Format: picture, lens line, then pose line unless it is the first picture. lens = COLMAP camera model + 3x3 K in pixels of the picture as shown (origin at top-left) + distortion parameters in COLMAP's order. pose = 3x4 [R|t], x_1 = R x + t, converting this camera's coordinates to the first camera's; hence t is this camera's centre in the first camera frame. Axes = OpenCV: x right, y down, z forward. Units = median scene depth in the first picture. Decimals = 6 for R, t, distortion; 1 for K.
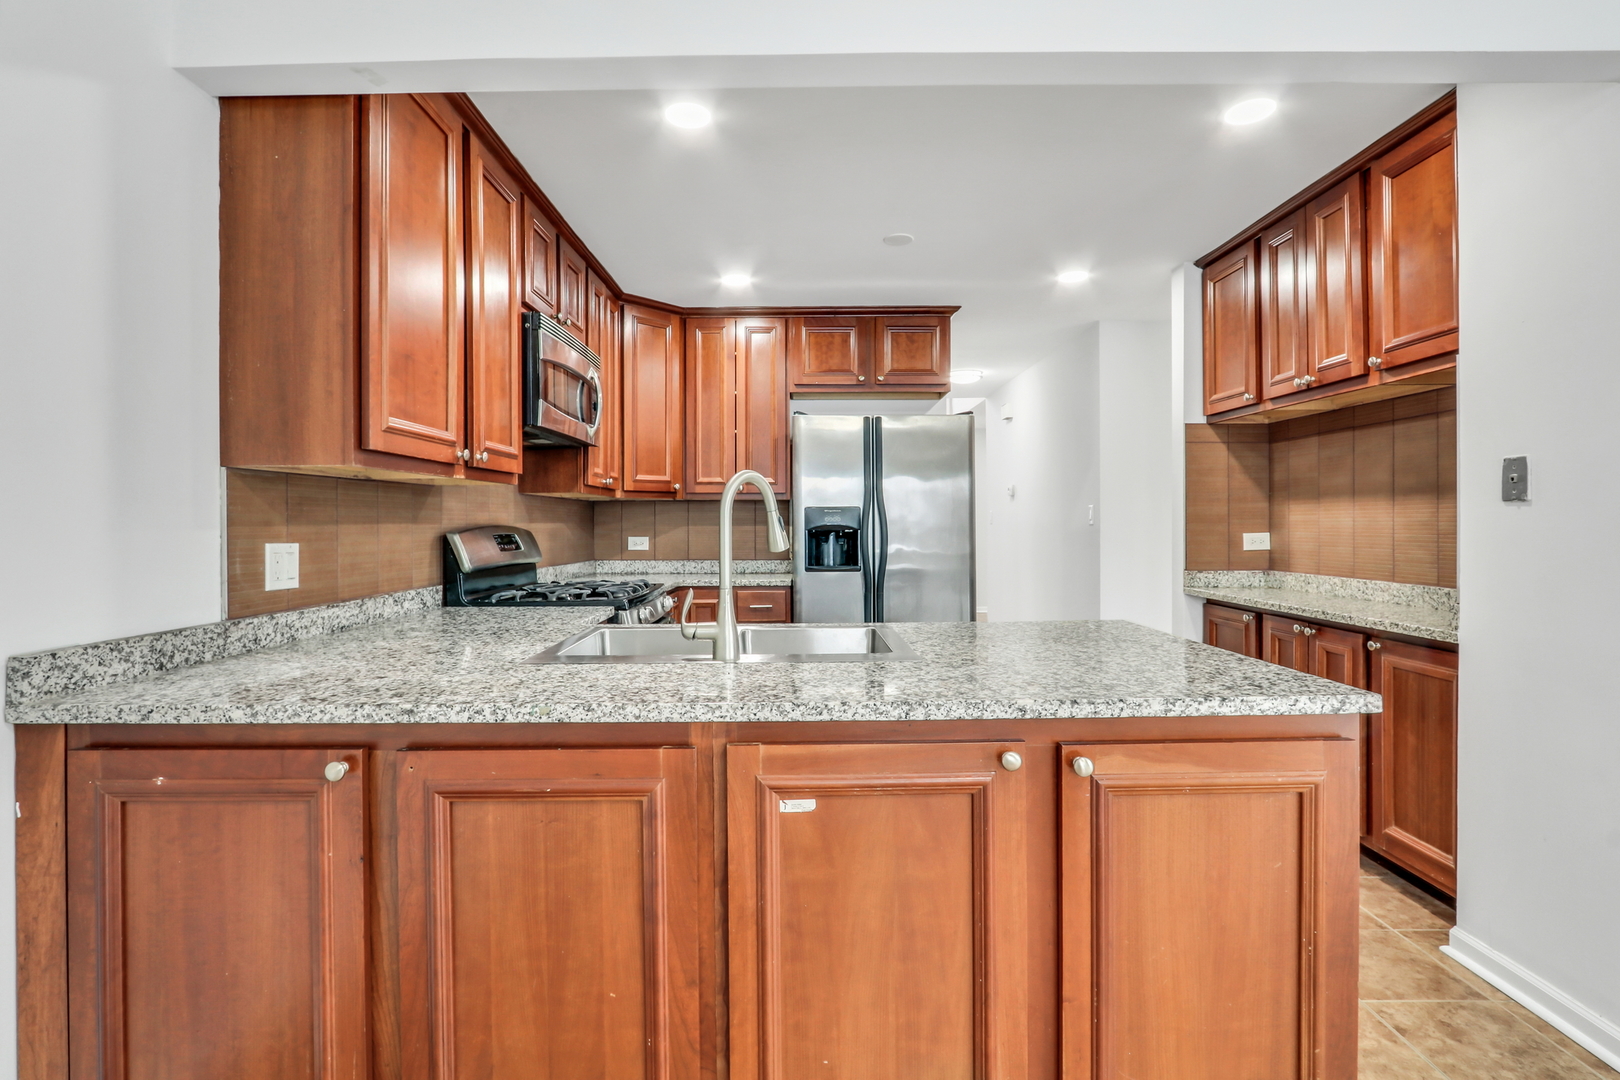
lens RADIAL K [[759.9, 0, 802.3], [0, 759.9, 525.4], [0, 0, 1]] dist [-0.022825, 0.005753]
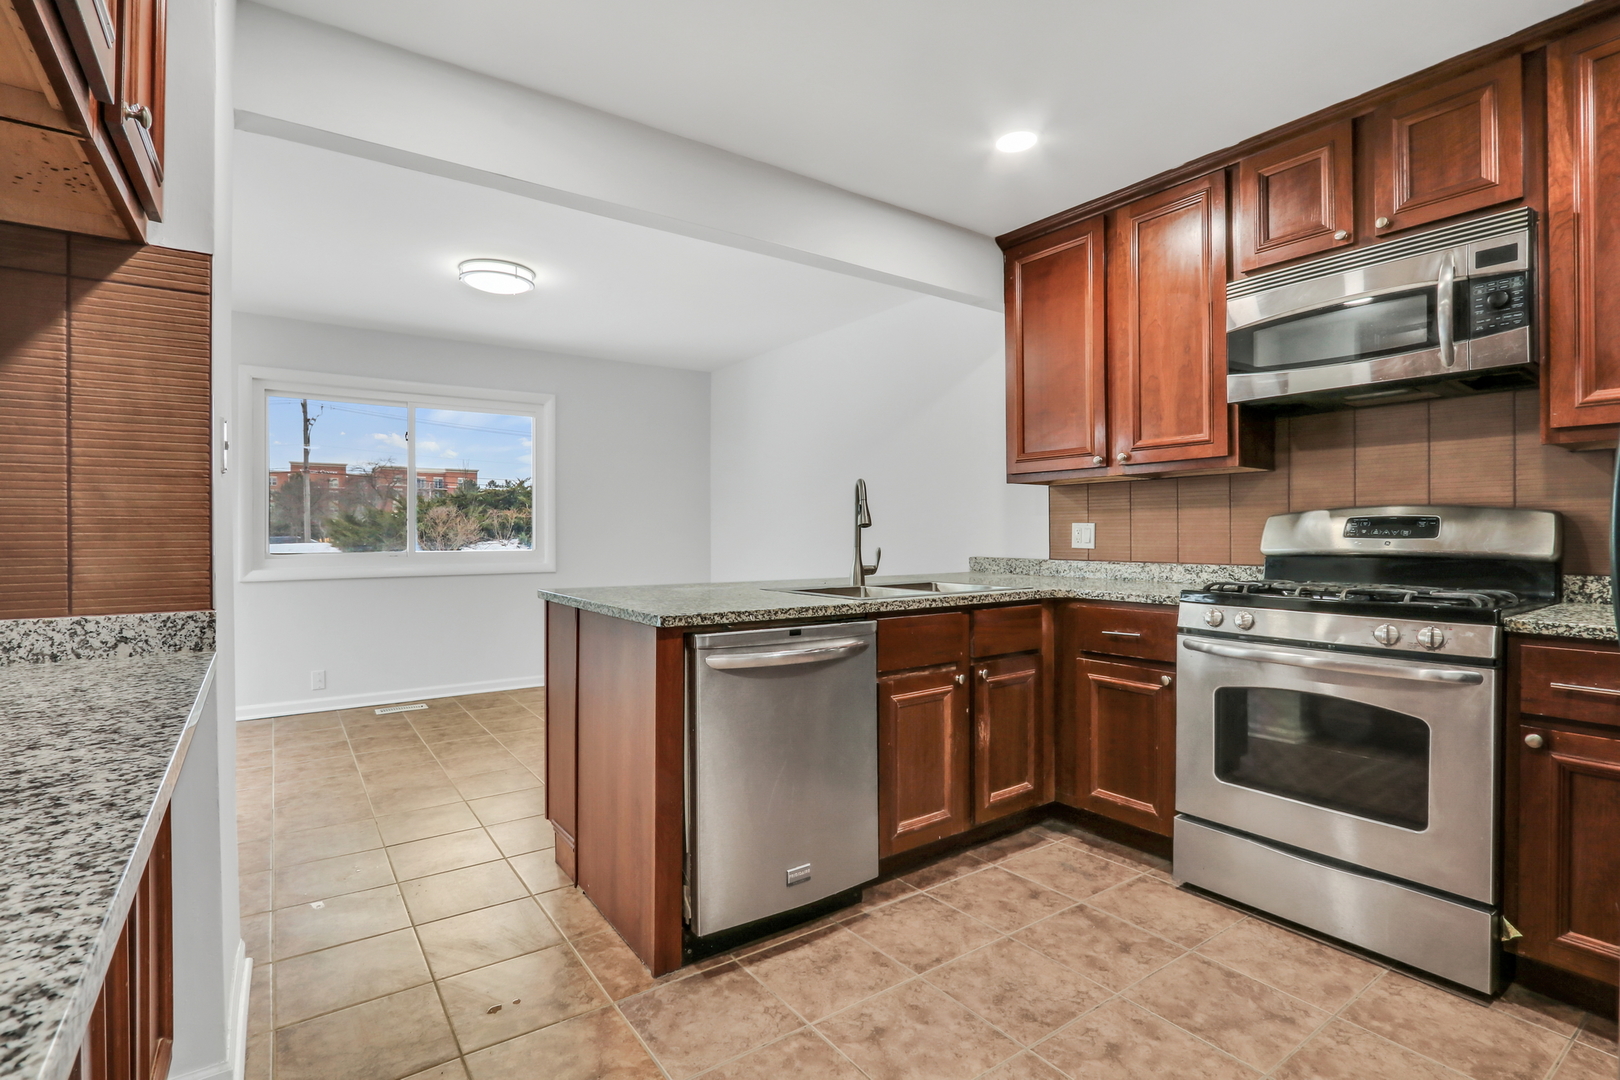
lens RADIAL K [[759.9, 0, 808.5], [0, 759.9, 535.3], [0, 0, 1]] dist [-0.022825, 0.005753]
pose [[-0.809784, 0.006623, -0.586691, 0.670004], [0.002530, 0.999966, 0.007798, 0.027275], [0.586723, 0.004830, -0.809774, 1.524326]]
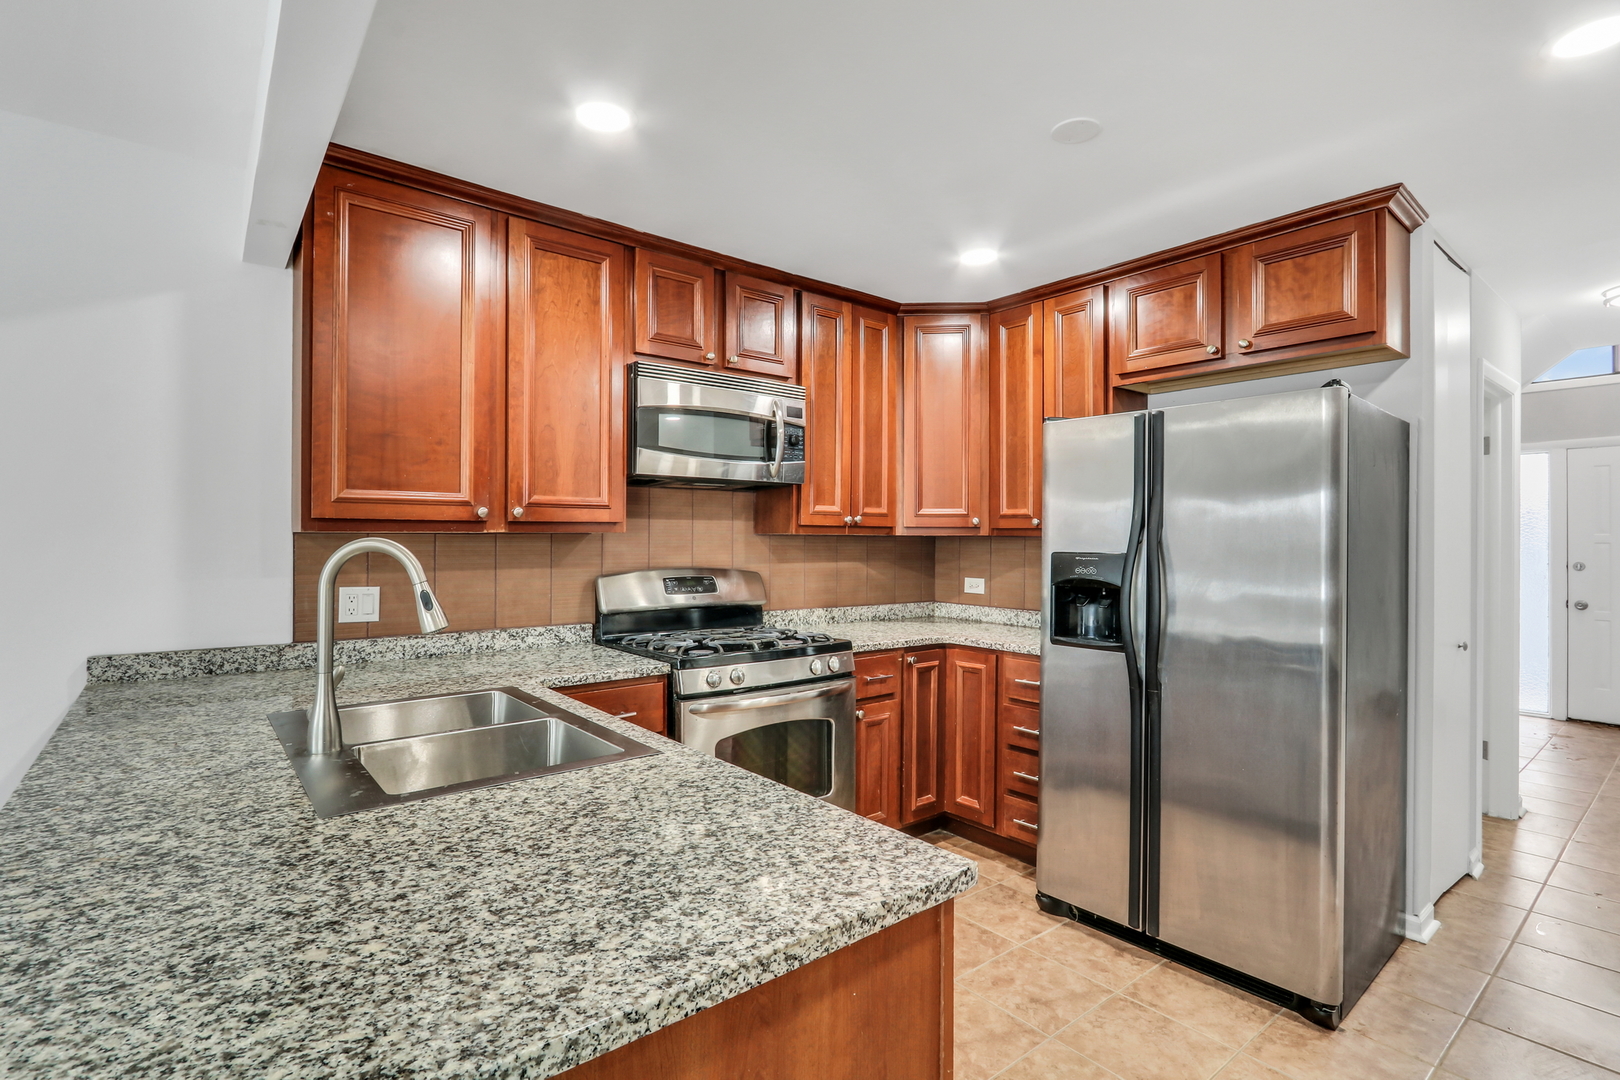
lens RADIAL K [[759.9, 0, 807.8], [0, 759.9, 543.3], [0, 0, 1]] dist [-0.022825, 0.005753]
pose [[0.634627, 0.012354, -0.772720, 0.600964], [-0.011061, 0.999915, 0.006902, -0.051534], [0.772740, 0.004167, 0.634709, 0.560279]]
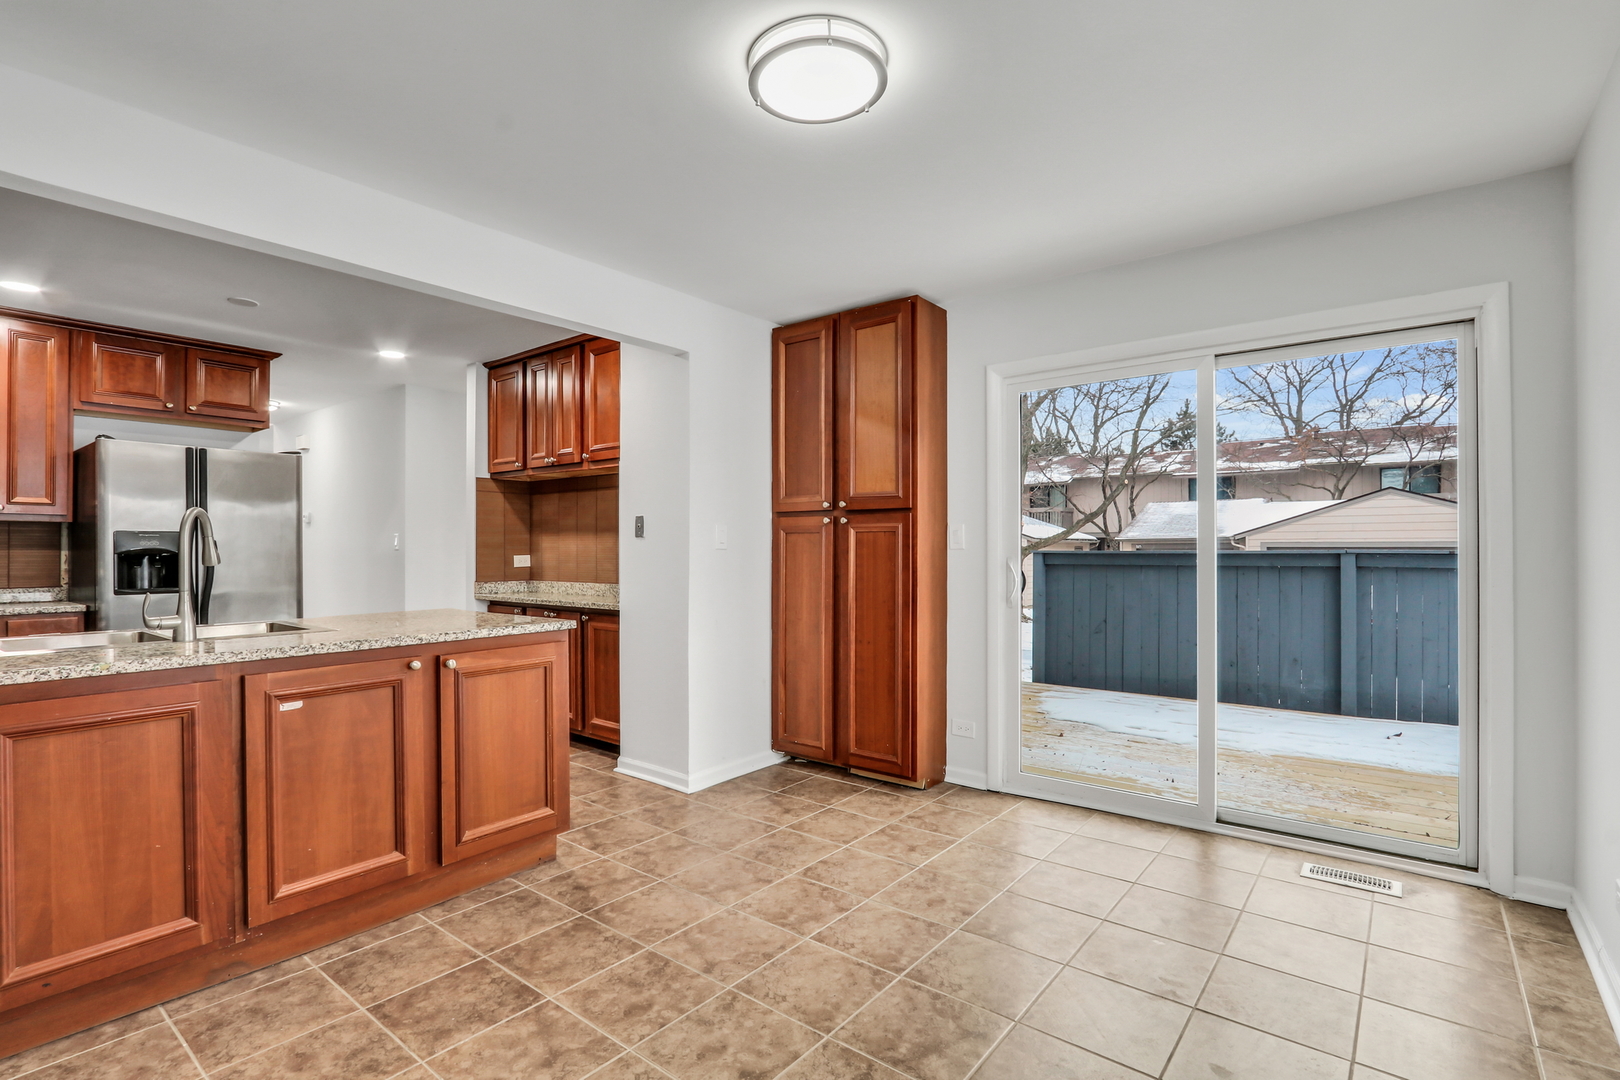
lens RADIAL K [[759.9, 0, 797.6], [0, 759.9, 549.1], [0, 0, 1]] dist [-0.022825, 0.005753]
pose [[0.624045, 0.003398, 0.781381, -0.305630], [0.000972, 0.999986, -0.005126, 0.008643], [-0.781388, 0.003958, 0.624033, -0.480759]]
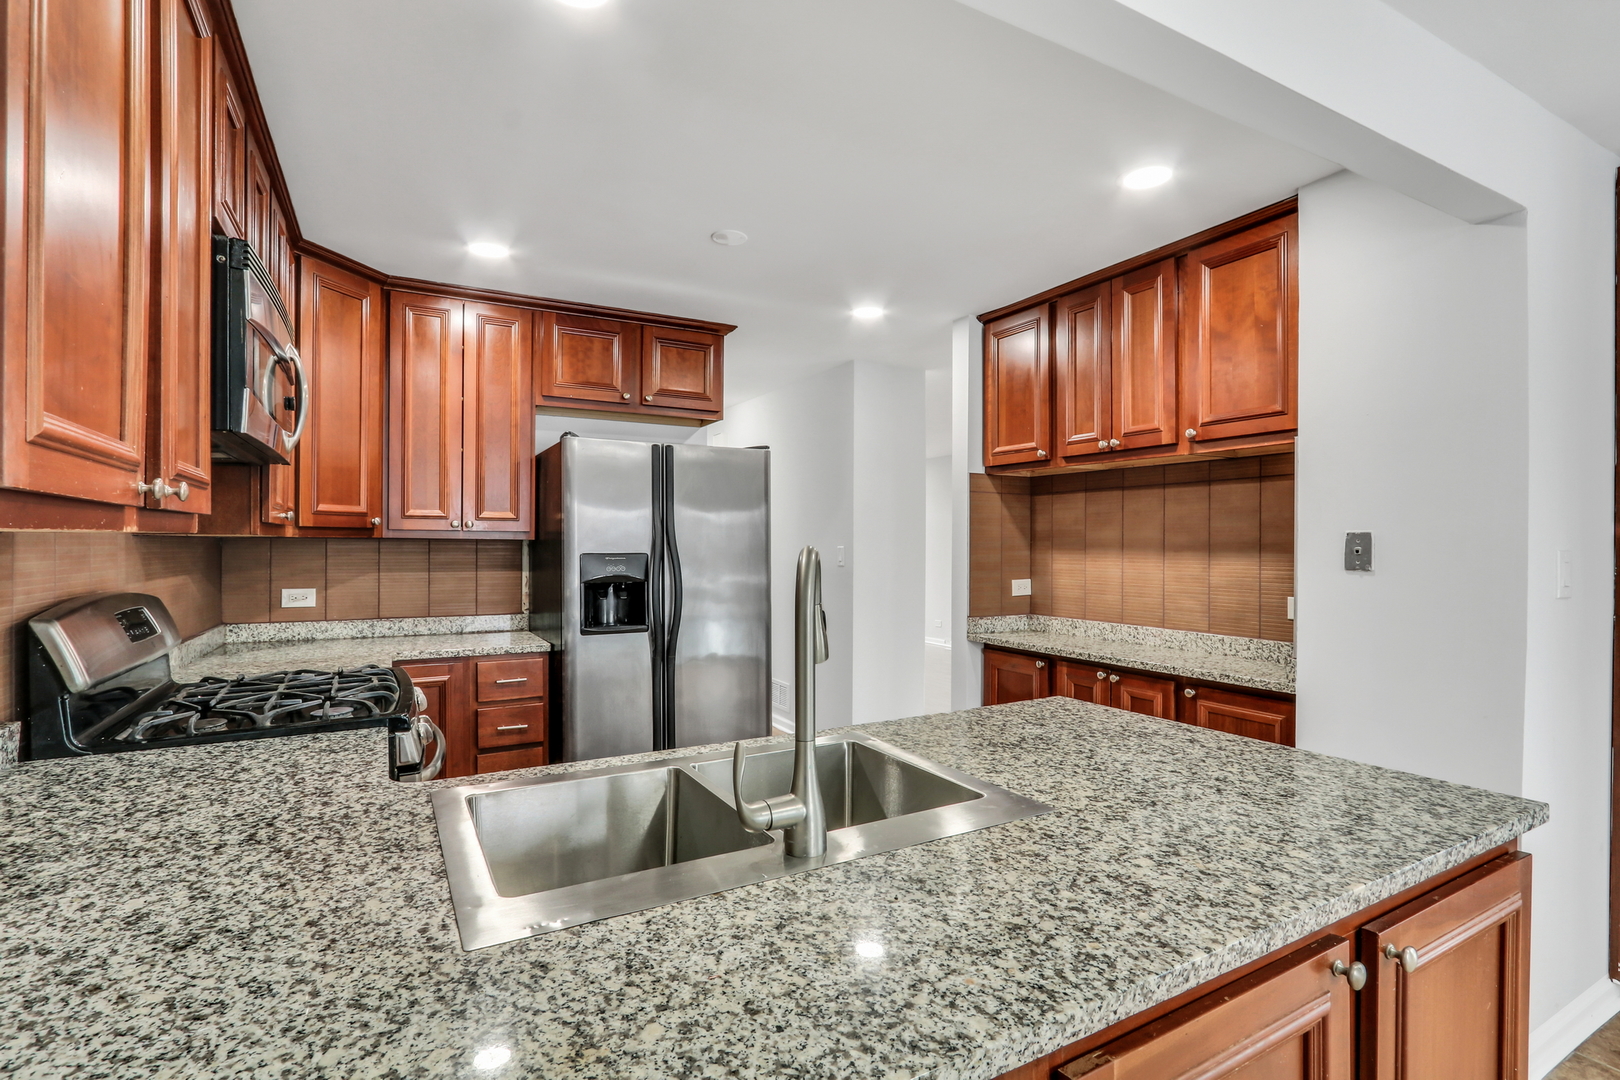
lens RADIAL K [[759.9, 0, 800.1], [0, 759.9, 549.0], [0, 0, 1]] dist [-0.022825, 0.005753]
pose [[0.879093, 0.003472, 0.476637, -0.255428], [-0.004974, 0.999986, 0.001889, -0.046654], [-0.476624, -0.004031, 0.879098, 0.292081]]
